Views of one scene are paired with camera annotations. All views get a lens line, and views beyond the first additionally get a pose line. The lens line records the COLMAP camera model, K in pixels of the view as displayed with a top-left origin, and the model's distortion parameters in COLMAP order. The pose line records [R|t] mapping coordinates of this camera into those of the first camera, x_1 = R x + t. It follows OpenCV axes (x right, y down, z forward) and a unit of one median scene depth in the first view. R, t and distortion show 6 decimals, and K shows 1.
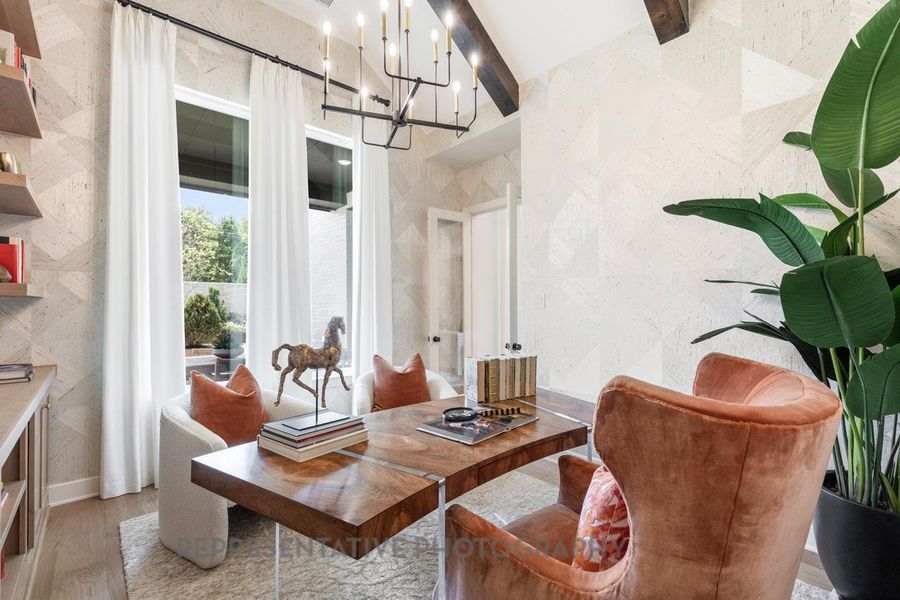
lens RADIAL K [[405.0, 0, 454.2], [0, 405.0, 305.6], [0, 0, 1]] dist [-0.000013, 0.001111]
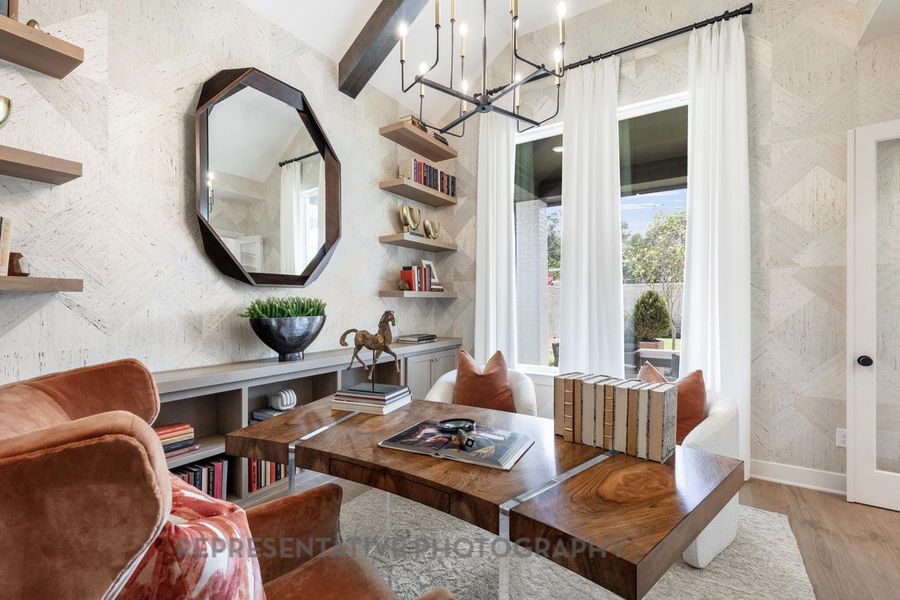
lens RADIAL K [[405.0, 0, 455.0], [0, 405.0, 302.7], [0, 0, 1]] dist [-0.000013, 0.001111]
pose [[0.277956, -0.002809, -0.960590, 0.475862], [0.004181, 0.999990, -0.001715, 0.002335], [0.960585, -0.003540, 0.277964, 0.422051]]
